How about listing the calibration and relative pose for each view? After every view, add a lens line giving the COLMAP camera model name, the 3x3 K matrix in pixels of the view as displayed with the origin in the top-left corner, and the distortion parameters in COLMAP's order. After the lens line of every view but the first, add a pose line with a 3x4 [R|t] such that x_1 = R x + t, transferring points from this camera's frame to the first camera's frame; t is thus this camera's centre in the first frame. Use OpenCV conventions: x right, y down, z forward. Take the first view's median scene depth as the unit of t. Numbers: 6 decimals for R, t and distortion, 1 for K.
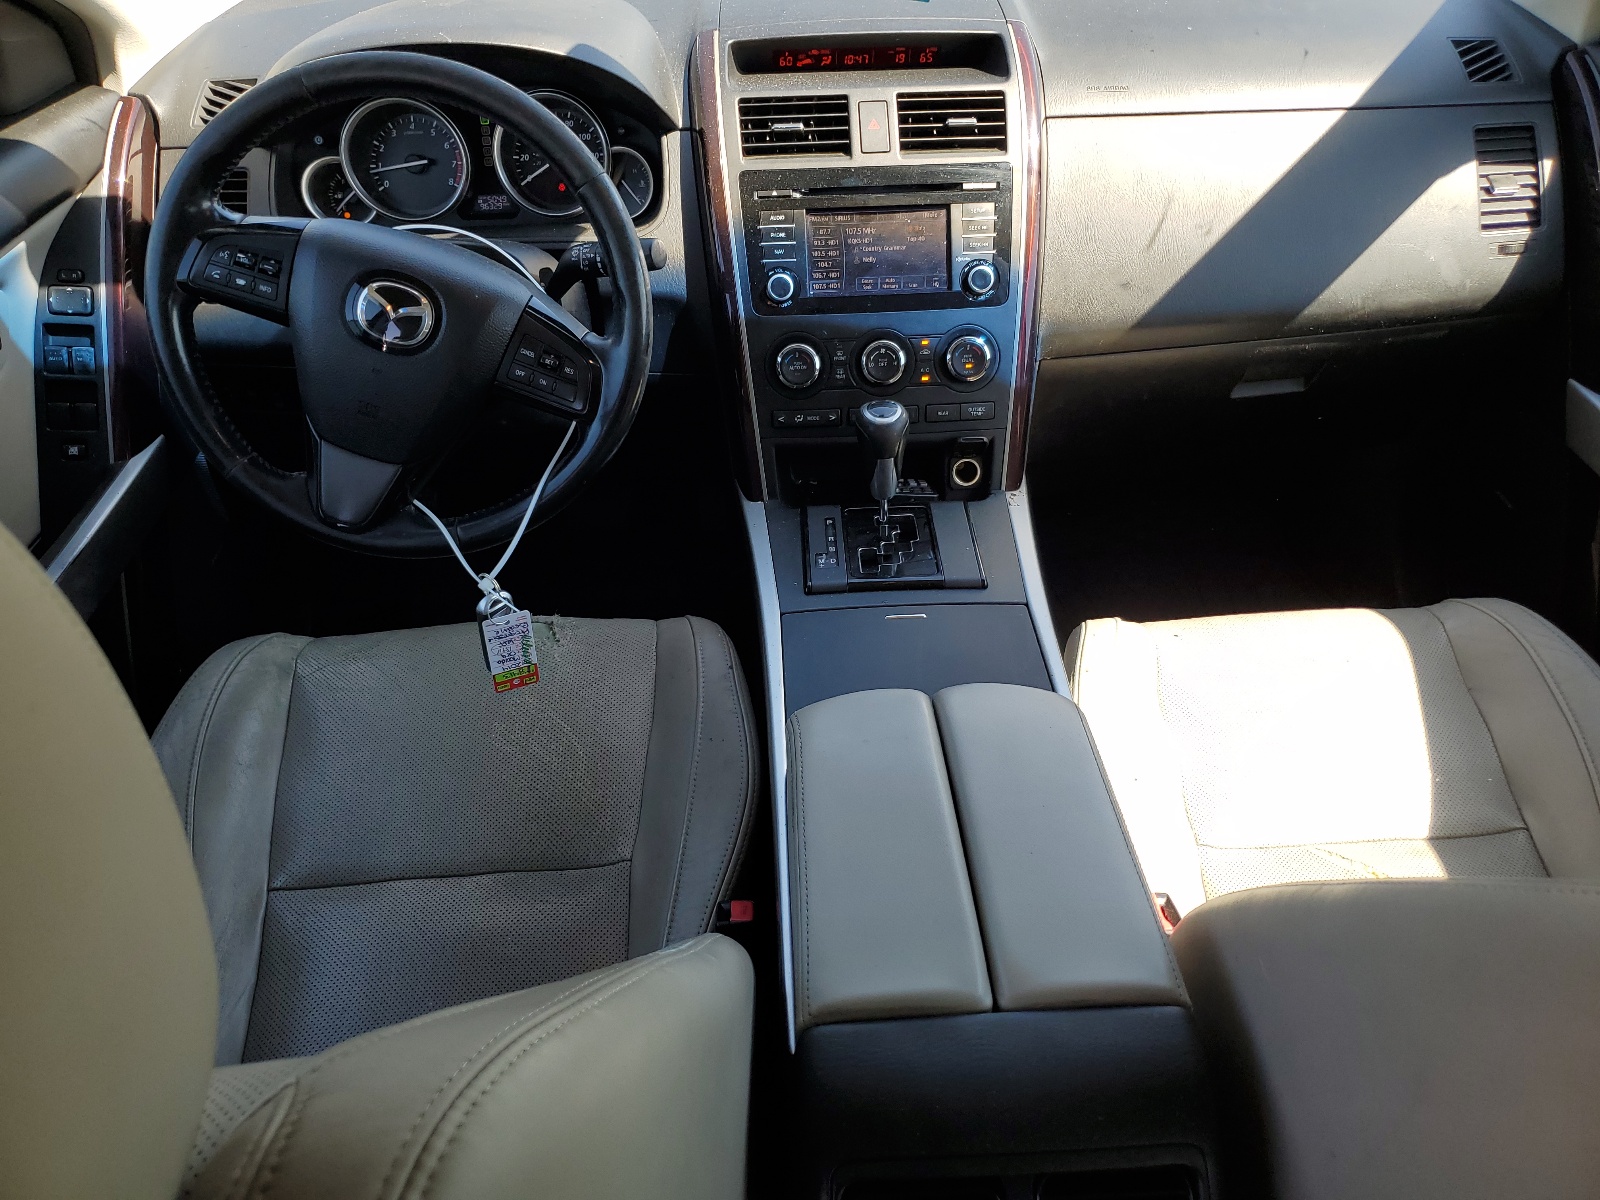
lens RADIAL K [[1201.3, 0, 800.0], [0, 1201.3, 600.0], [0, 0, 1]] dist [0.000270, -0.000558]
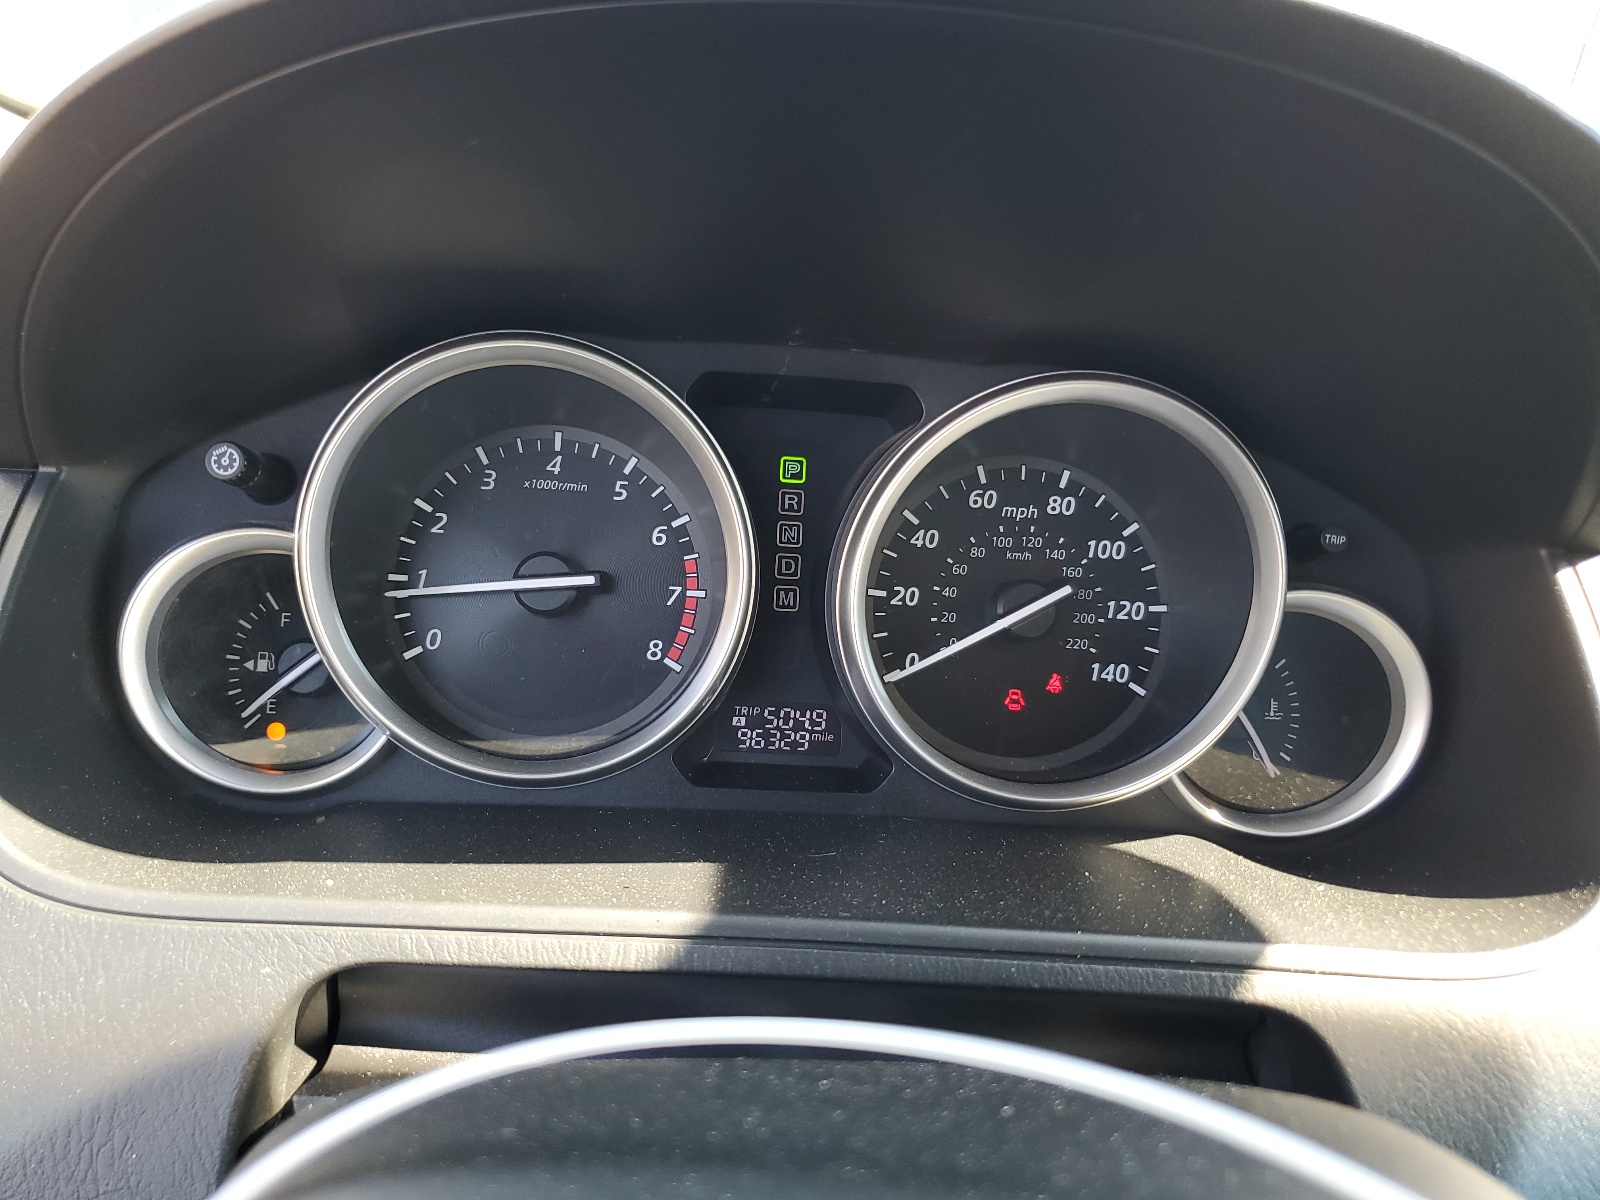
lens RADIAL K [[1222.3, 0, 800.0], [0, 1222.3, 600.0], [0, 0, 1]] dist [-0.092772, -0.001026]
pose [[0.993826, 0.092322, 0.061541, -0.277959], [-0.065087, 0.934295, -0.350510, -0.261318], [-0.089857, 0.344340, 0.934535, 0.723884]]
